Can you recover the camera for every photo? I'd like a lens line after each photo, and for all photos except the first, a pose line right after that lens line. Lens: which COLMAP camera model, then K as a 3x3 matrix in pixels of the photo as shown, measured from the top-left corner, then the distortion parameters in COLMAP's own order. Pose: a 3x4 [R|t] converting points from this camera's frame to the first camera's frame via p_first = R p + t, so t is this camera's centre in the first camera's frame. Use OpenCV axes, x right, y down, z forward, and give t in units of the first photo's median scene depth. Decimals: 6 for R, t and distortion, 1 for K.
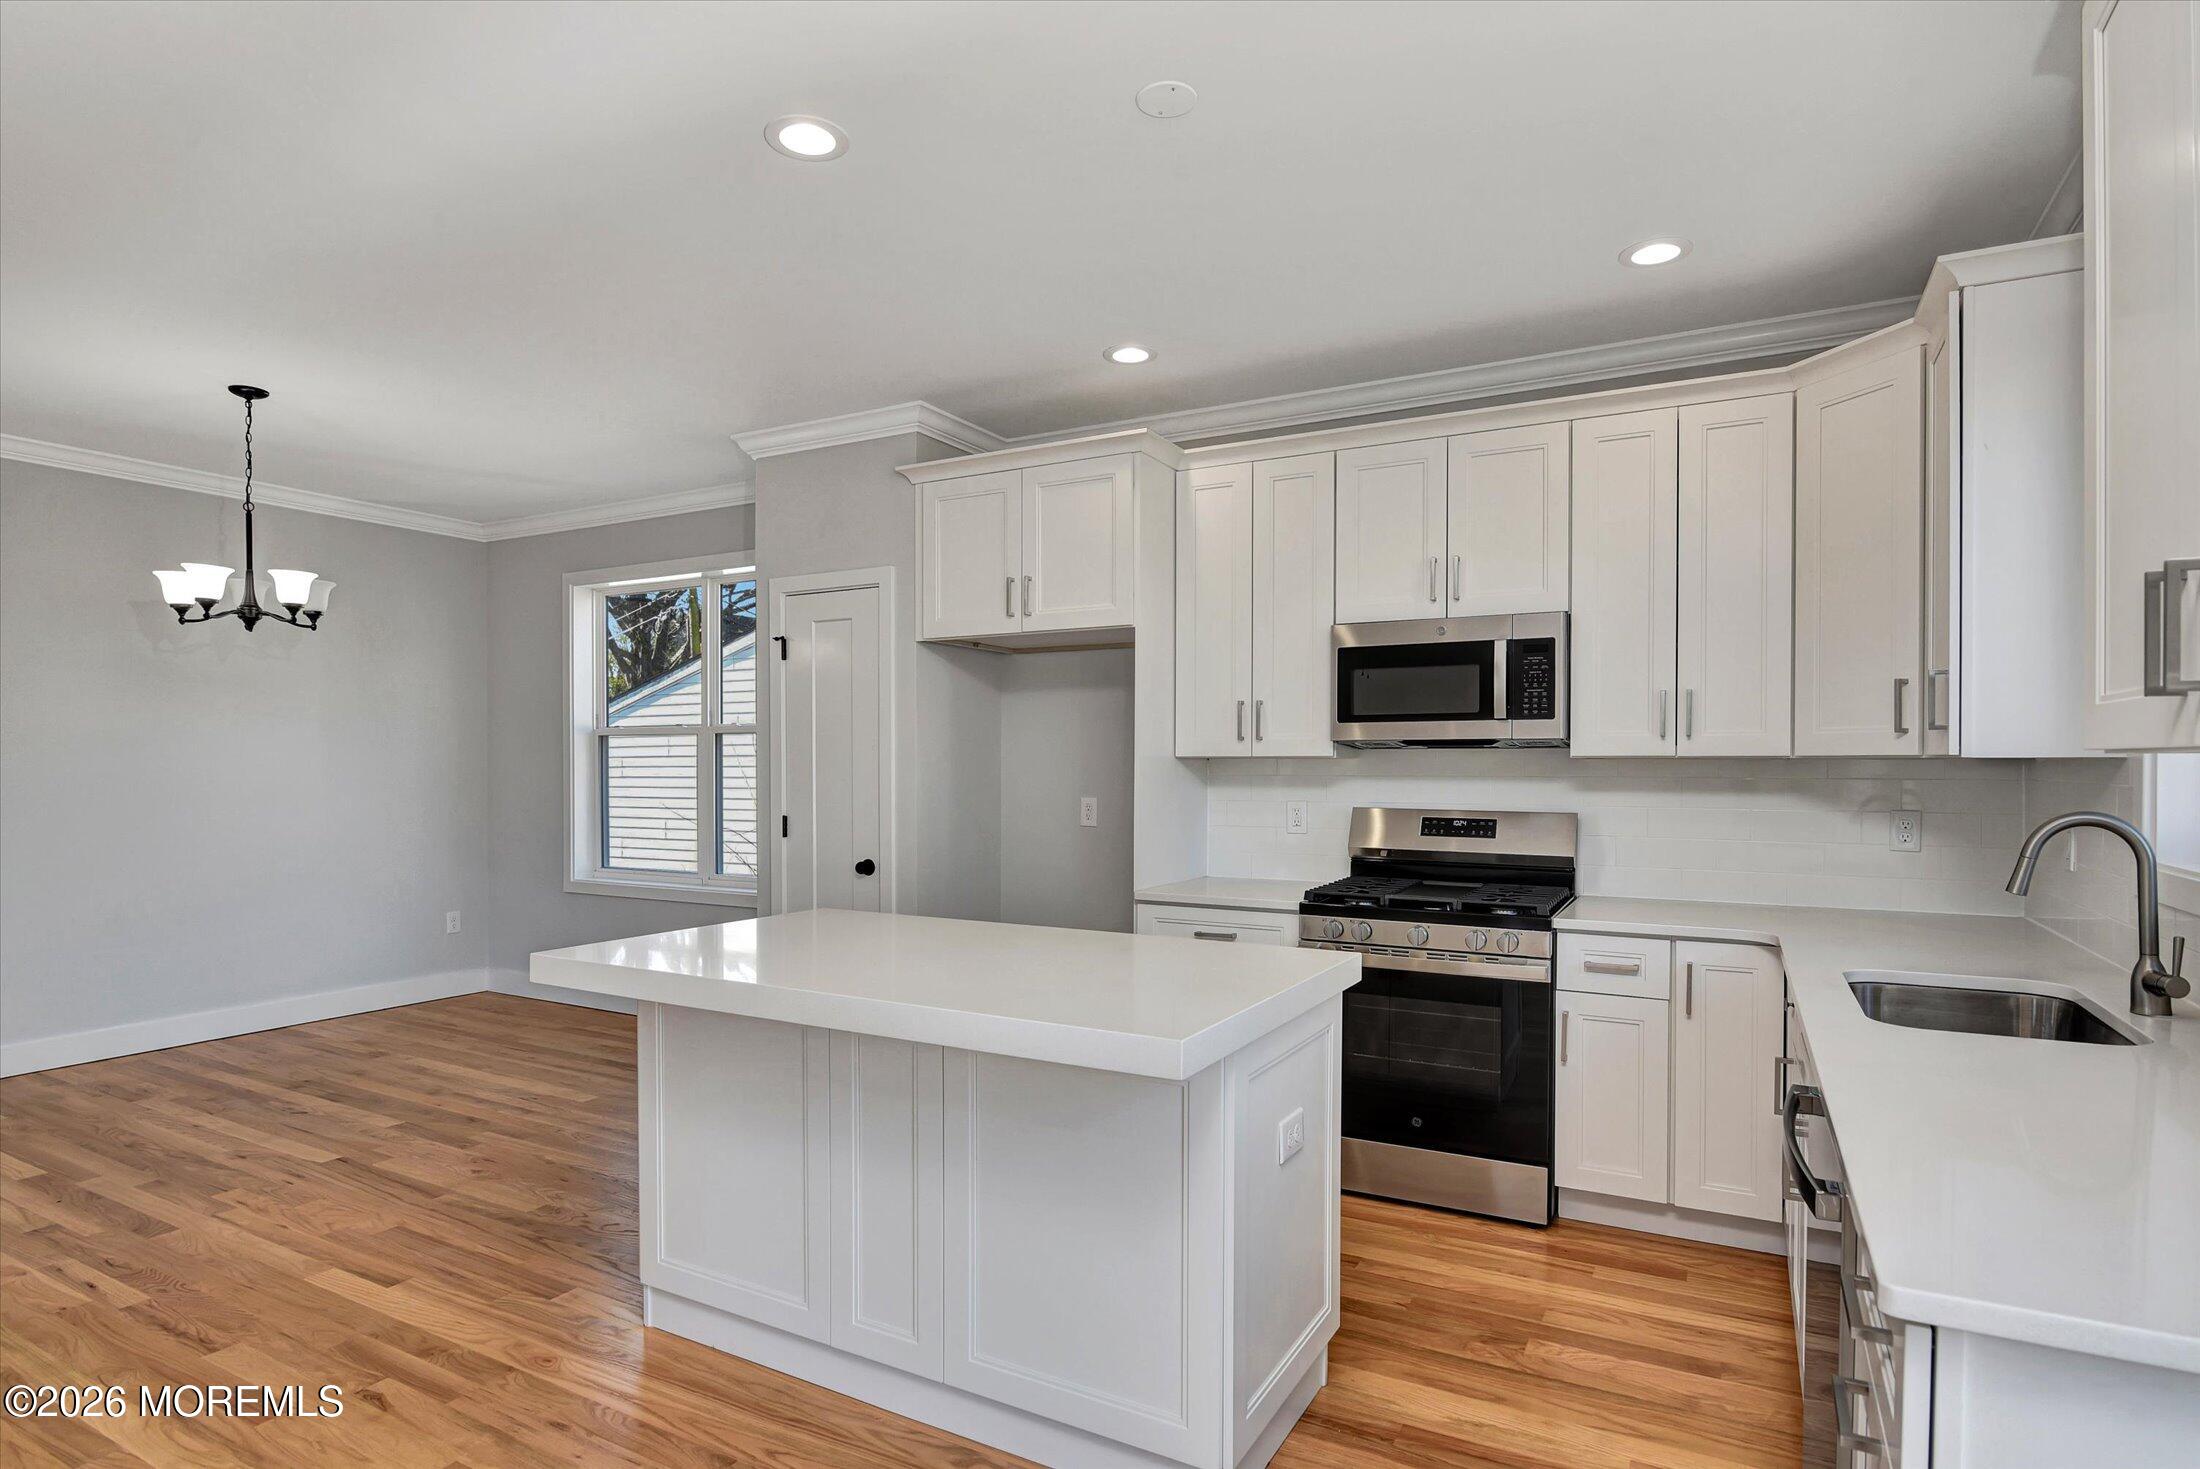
lens RADIAL K [[1151.5, 0, 1107.8], [0, 1151.5, 779.7], [0, 0, 1]] dist [-0.015966, 0.000338]
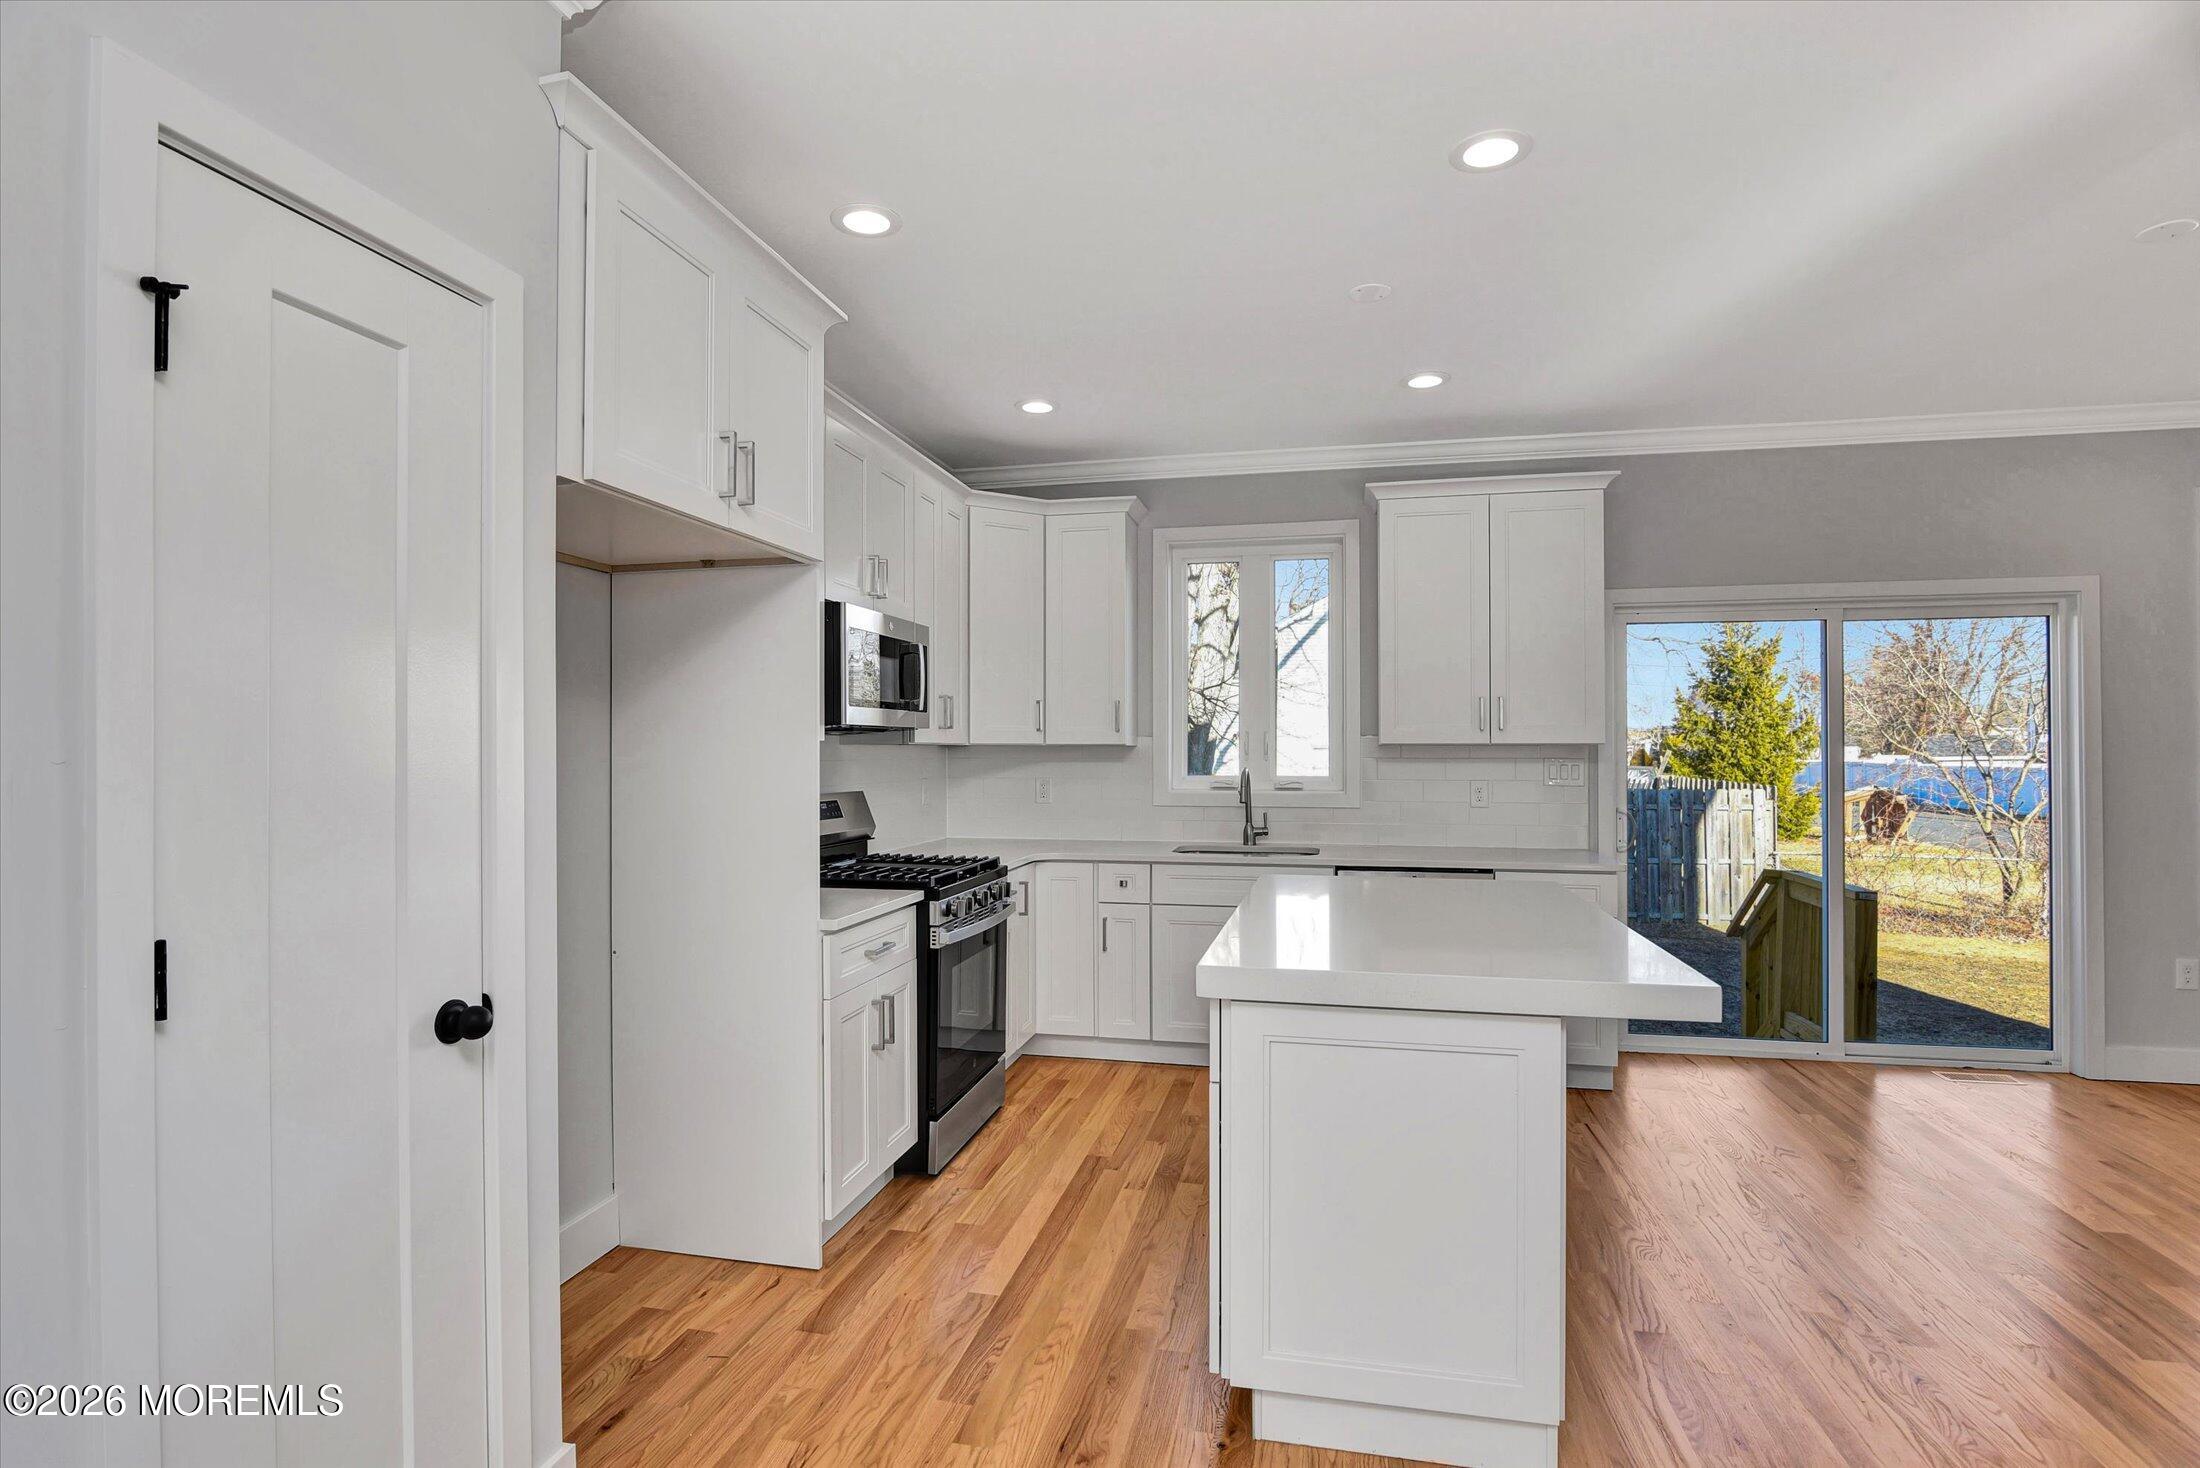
lens RADIAL K [[1093.6, 0, 1096.0], [0, 1093.6, 742.6], [0, 0, 1]] dist [-0.014589, -0.000129]
pose [[-0.272387, 0.005014, 0.962175, -0.699911], [0.015147, 0.999885, -0.000922, -0.014470], [-0.962069, 0.014323, -0.272431, 1.021437]]
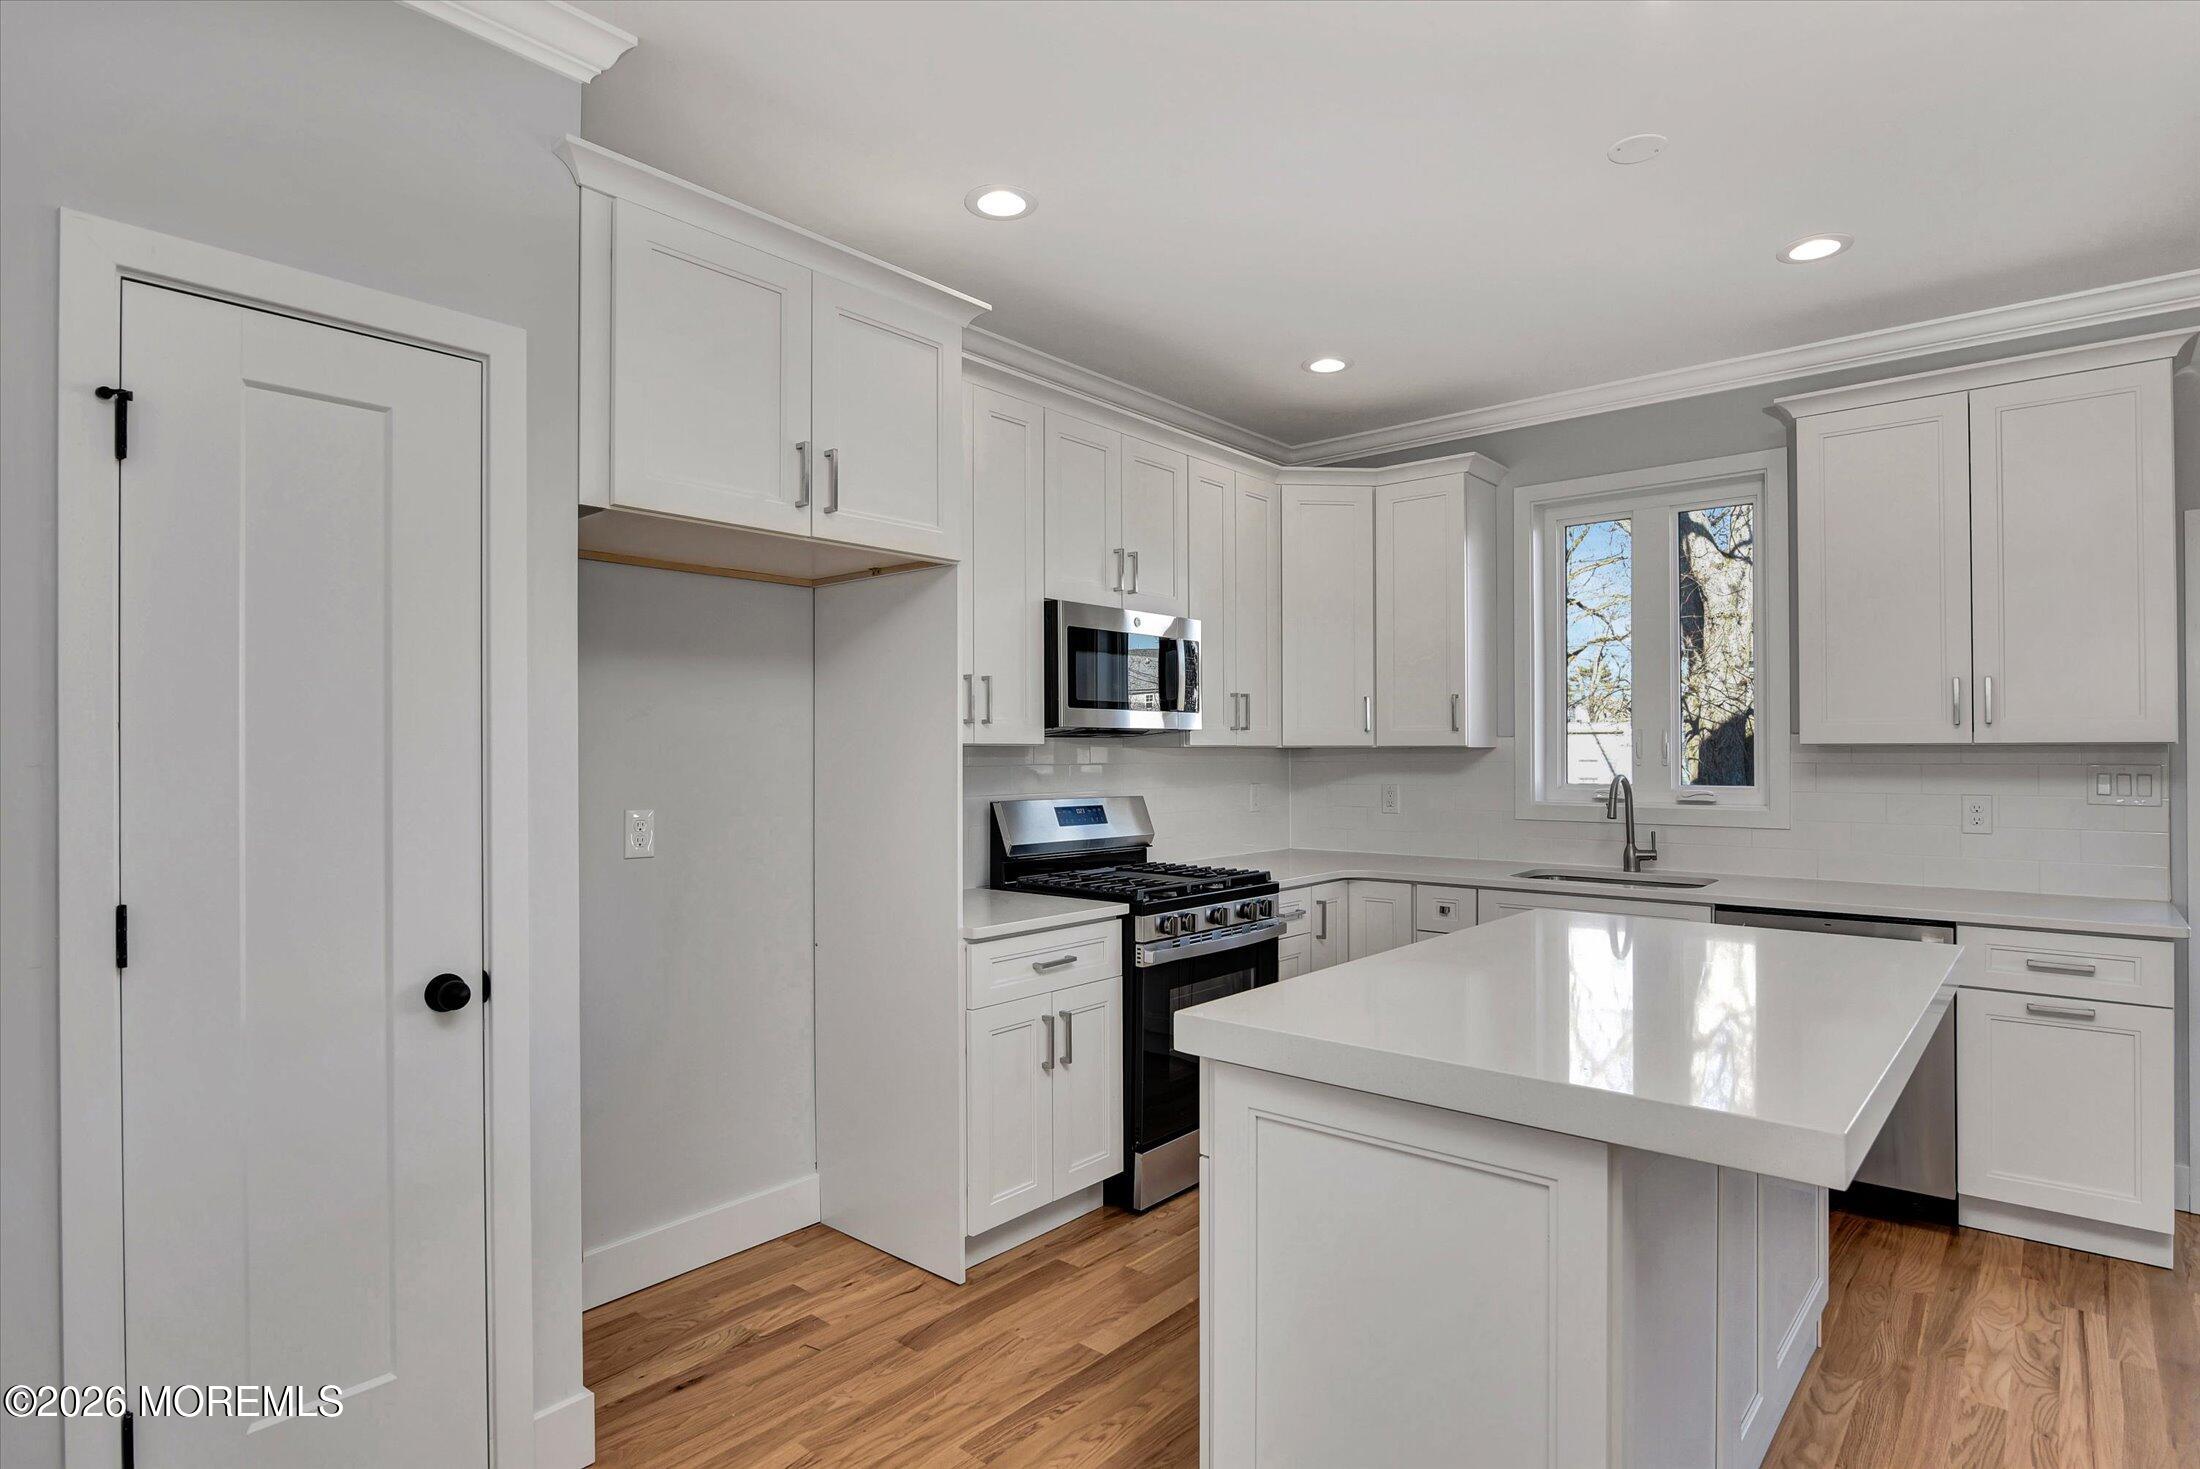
lens RADIAL K [[1147.2, 0, 1112.0], [0, 1147.2, 740.2], [0, 0, 1]] dist [-0.013215, 0.000616]
pose [[0.200528, 0.008434, 0.979652, -0.664172], [0.016856, 0.999785, -0.012058, -0.011061], [-0.979543, 0.018931, 0.200343, 0.760781]]
